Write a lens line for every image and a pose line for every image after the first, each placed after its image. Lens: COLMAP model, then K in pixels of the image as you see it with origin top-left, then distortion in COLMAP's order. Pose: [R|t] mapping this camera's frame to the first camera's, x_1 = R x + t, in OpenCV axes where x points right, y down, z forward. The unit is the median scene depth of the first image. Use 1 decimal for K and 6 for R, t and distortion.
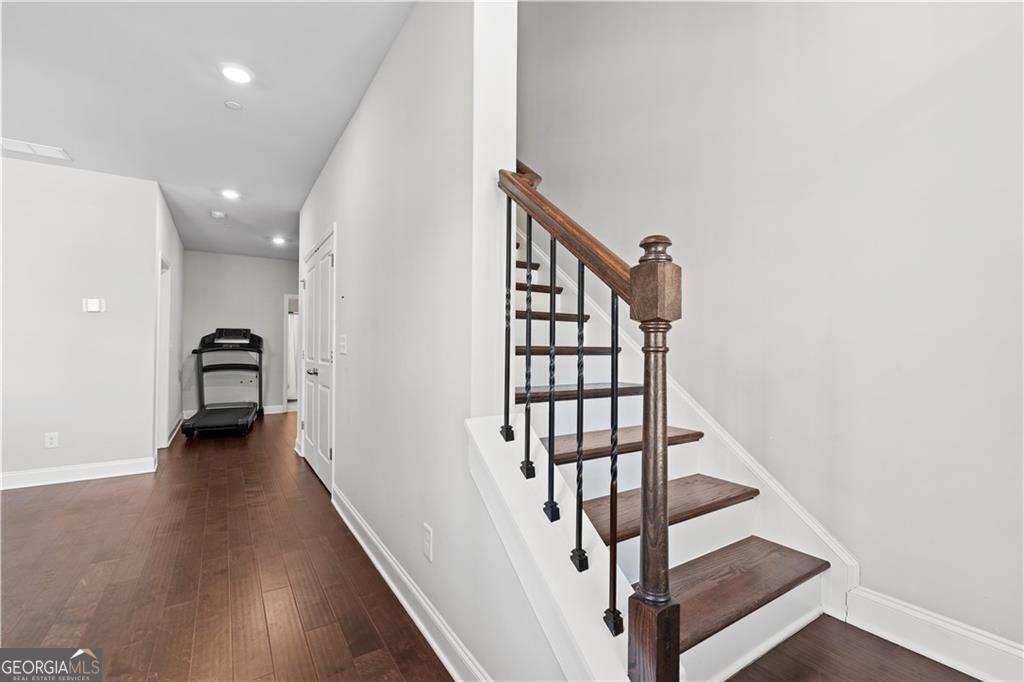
lens RADIAL K [[450.3, 0, 510.6], [0, 450.3, 341.9], [0, 0, 1]] dist [-0.004962, -0.000209]
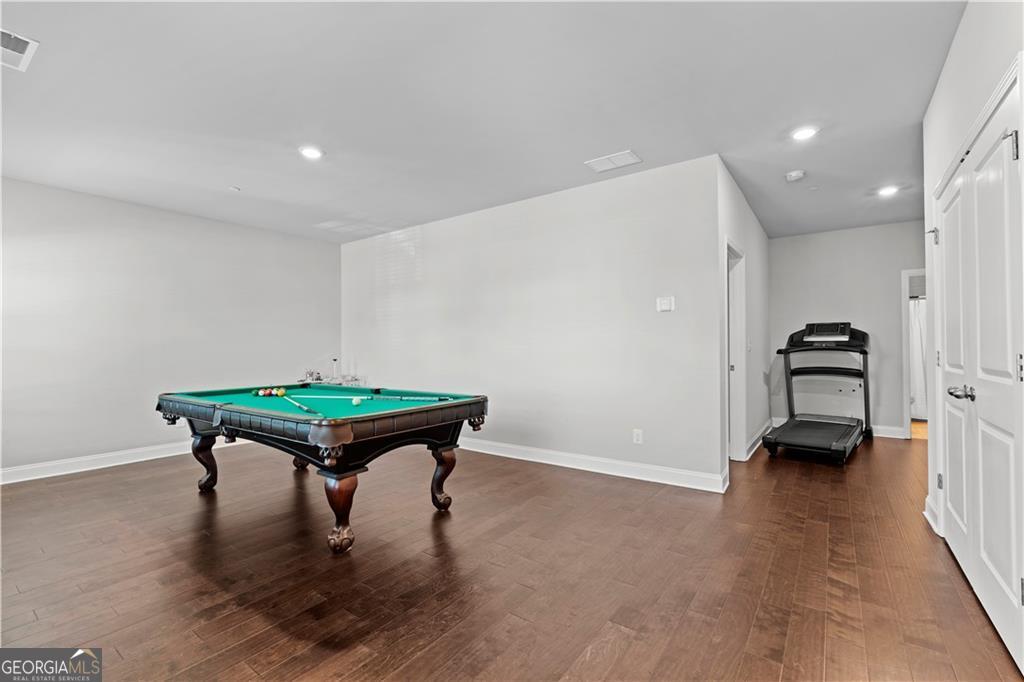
lens RADIAL K [[450.3, 0, 510.1], [0, 450.3, 341.3], [0, 0, 1]] dist [-0.004962, -0.000209]
pose [[0.369544, -0.017363, -0.929051, -0.089241], [0.017773, 0.999775, -0.011615, 0.002475], [0.929043, -0.012220, 0.369769, 0.191534]]
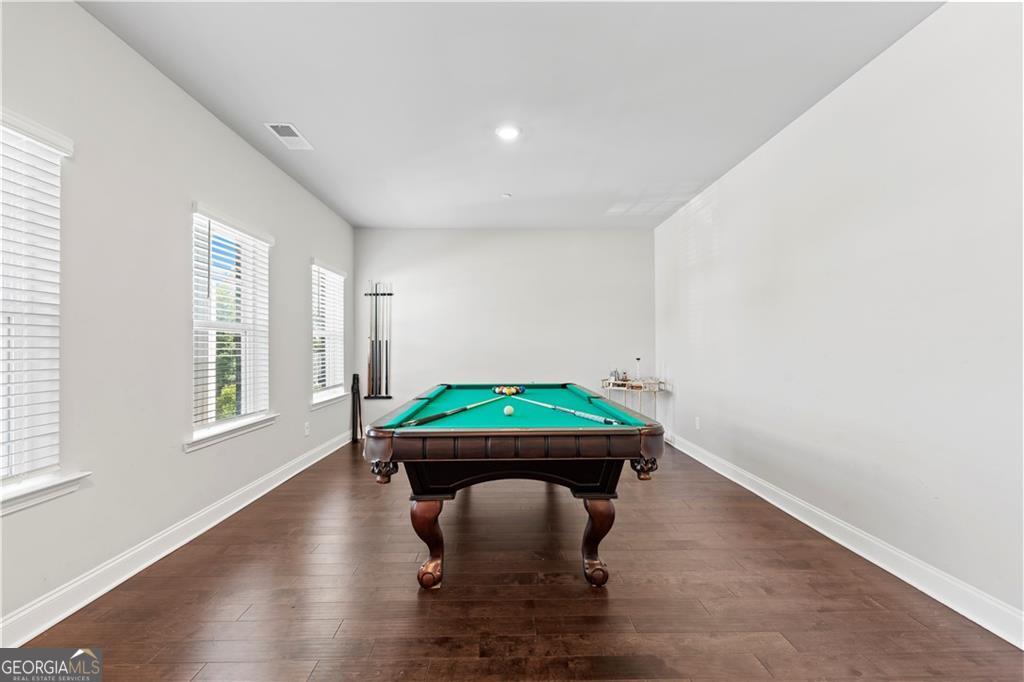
lens RADIAL K [[450.3, 0, 511.1], [0, 450.3, 339.5], [0, 0, 1]] dist [-0.004962, -0.000209]
pose [[-0.513847, -0.014728, -0.857756, -0.248942], [0.009640, 0.999690, -0.022939, 0.004250], [0.857828, -0.020056, -0.513546, 0.417306]]
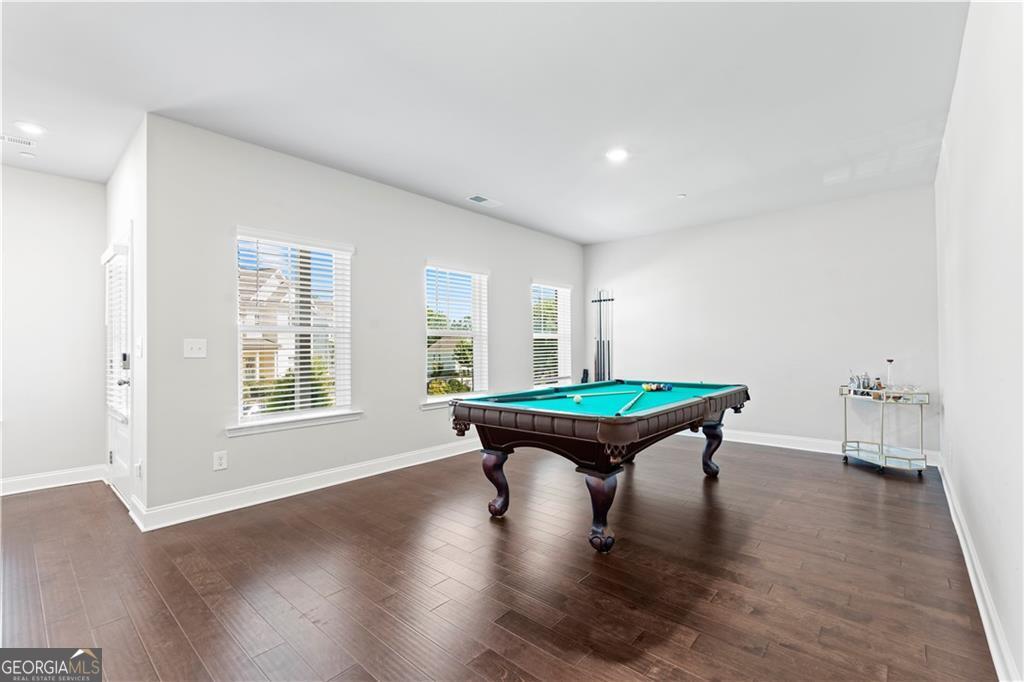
lens RADIAL K [[450.3, 0, 510.0], [0, 450.3, 342.6], [0, 0, 1]] dist [-0.004962, -0.000209]
pose [[-0.961585, 0.001160, -0.274505, -0.384891], [0.006790, 0.999786, -0.019563, 0.006097], [0.274424, -0.020676, -0.961387, 0.648010]]
